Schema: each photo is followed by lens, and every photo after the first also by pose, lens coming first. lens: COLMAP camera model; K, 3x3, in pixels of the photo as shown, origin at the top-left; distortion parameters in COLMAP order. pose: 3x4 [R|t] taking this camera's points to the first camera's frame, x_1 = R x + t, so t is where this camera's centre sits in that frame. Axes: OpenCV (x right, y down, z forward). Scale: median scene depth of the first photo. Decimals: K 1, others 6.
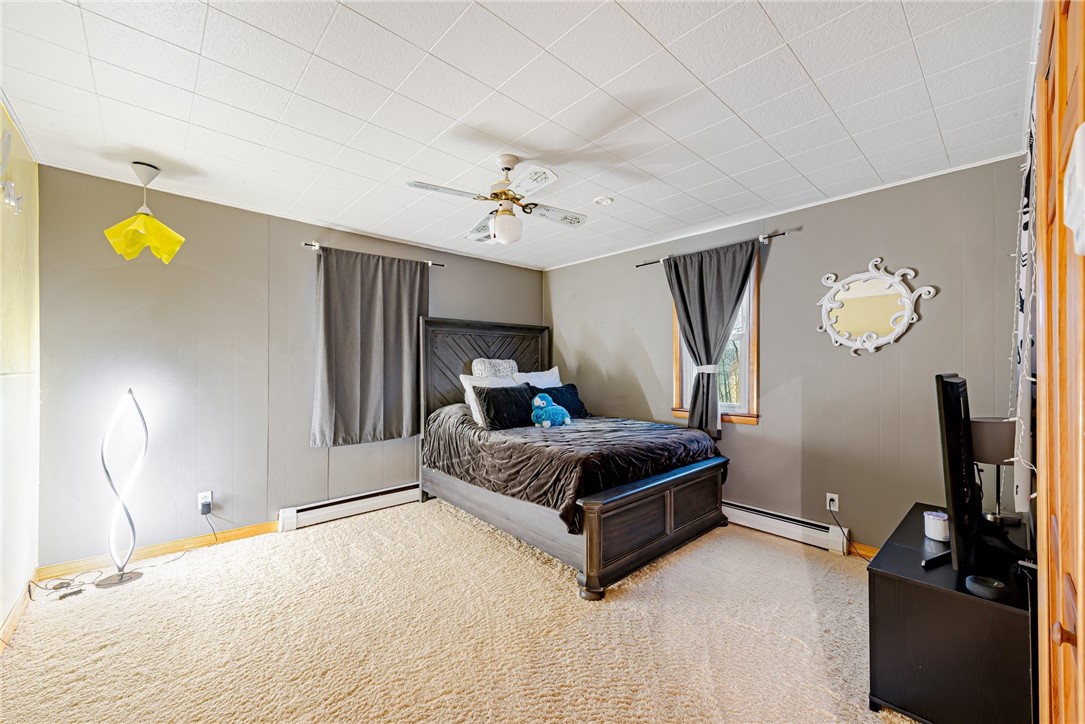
lens RADIAL K [[432.6, 0, 547.3], [0, 432.6, 364.5], [0, 0, 1]] dist [0.018958, -0.003608]
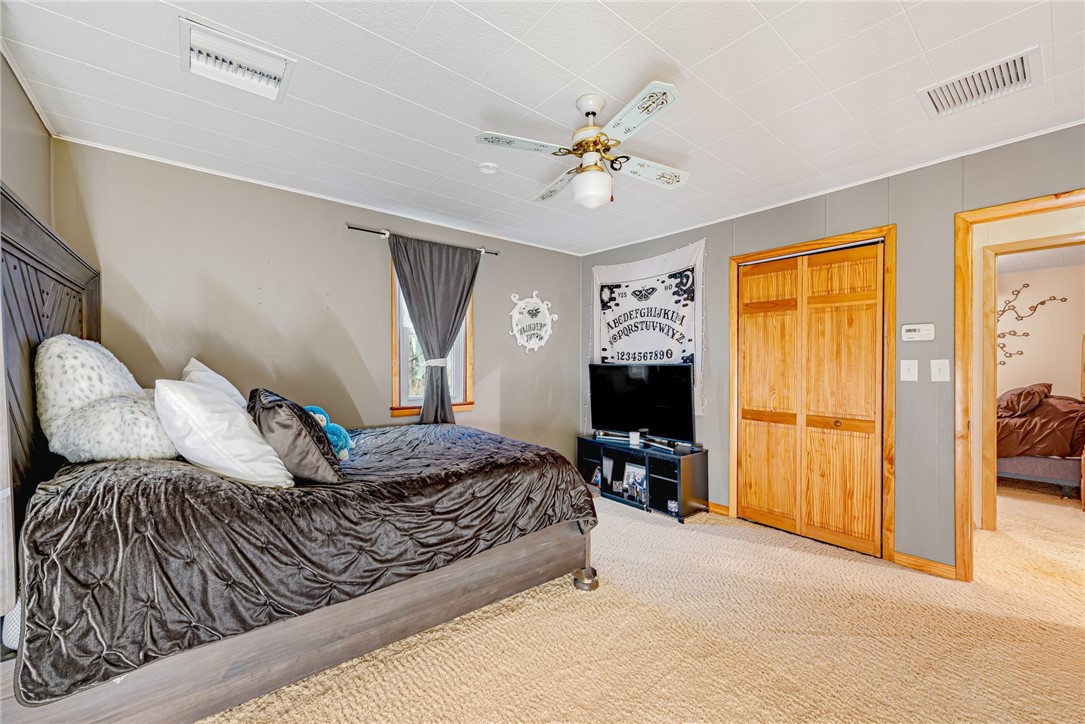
lens RADIAL K [[432.6, 0, 549.1], [0, 432.6, 362.9], [0, 0, 1]] dist [0.018958, -0.003608]
pose [[0.044256, -0.004022, 0.999012, -0.603890], [-0.009457, 0.999945, 0.004445, 0.004313], [-0.998975, -0.009644, 0.044215, 0.694106]]
